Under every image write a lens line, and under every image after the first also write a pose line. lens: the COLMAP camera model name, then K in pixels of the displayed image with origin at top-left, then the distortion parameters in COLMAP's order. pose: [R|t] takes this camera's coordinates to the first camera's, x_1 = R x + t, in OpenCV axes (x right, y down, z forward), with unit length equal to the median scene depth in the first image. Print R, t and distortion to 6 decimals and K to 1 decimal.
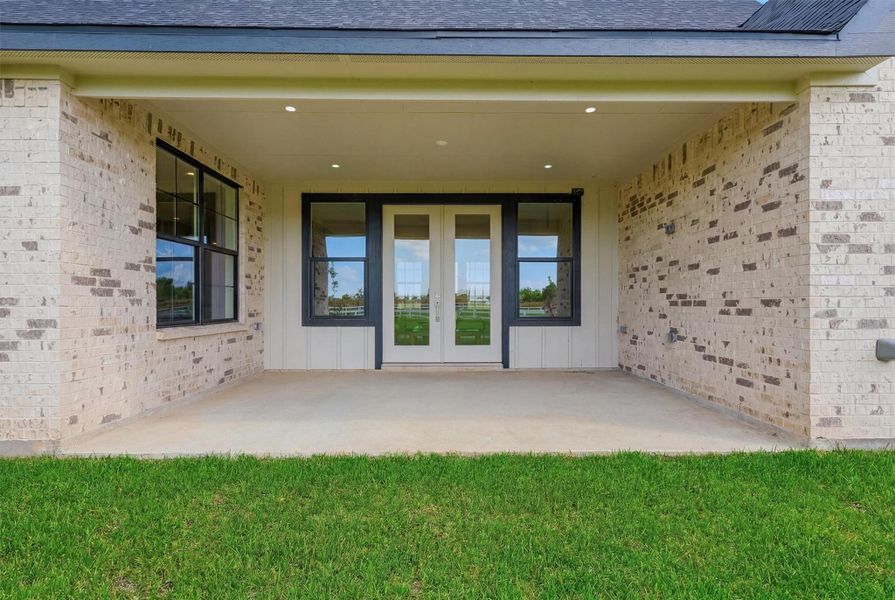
lens RADIAL K [[448.9, 0, 447.3], [0, 448.9, 305.7], [0, 0, 1]] dist [0.005372, -0.001593]
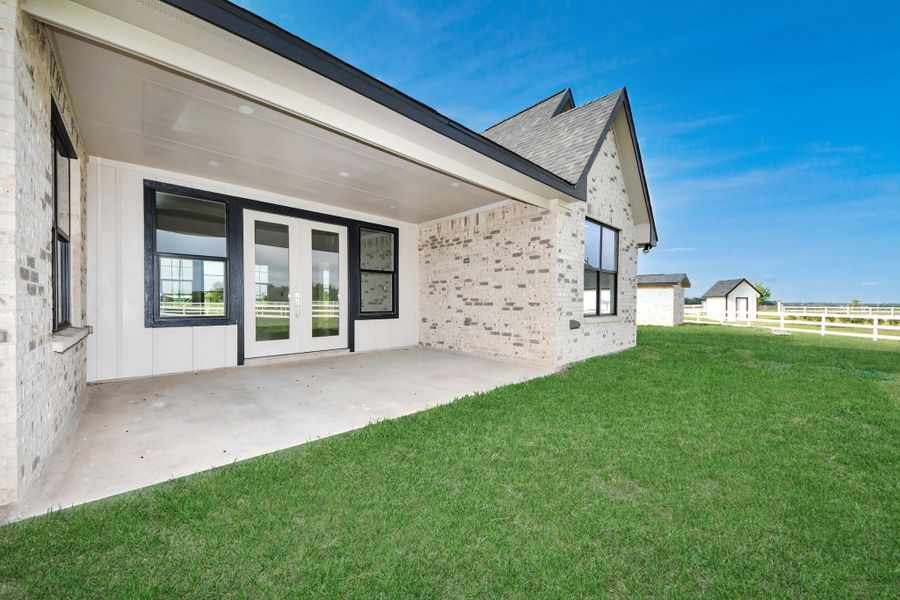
lens RADIAL K [[327.0, 0, 457.1], [0, 327.0, 308.6], [0, 0, 1]] dist [0.018891, 0.000056]
pose [[0.719939, -0.008652, 0.693983, -0.436415], [-0.003923, 0.999856, 0.016535, -0.007350], [-0.694026, -0.014627, 0.719801, 0.126911]]
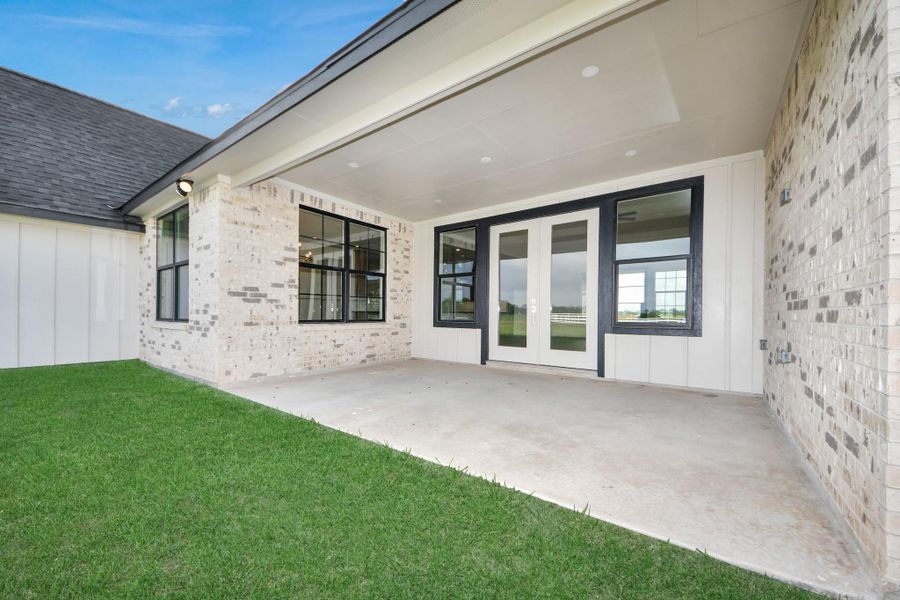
lens RADIAL K [[343.9, 0, 456.1], [0, 343.9, 312.8], [0, 0, 1]] dist [0.018391, -0.000350]
pose [[0.791967, 0.003095, -0.610556, 0.465712], [-0.008369, 0.999948, -0.005786, 0.012811], [0.610507, 0.009692, 0.791952, 0.309935]]
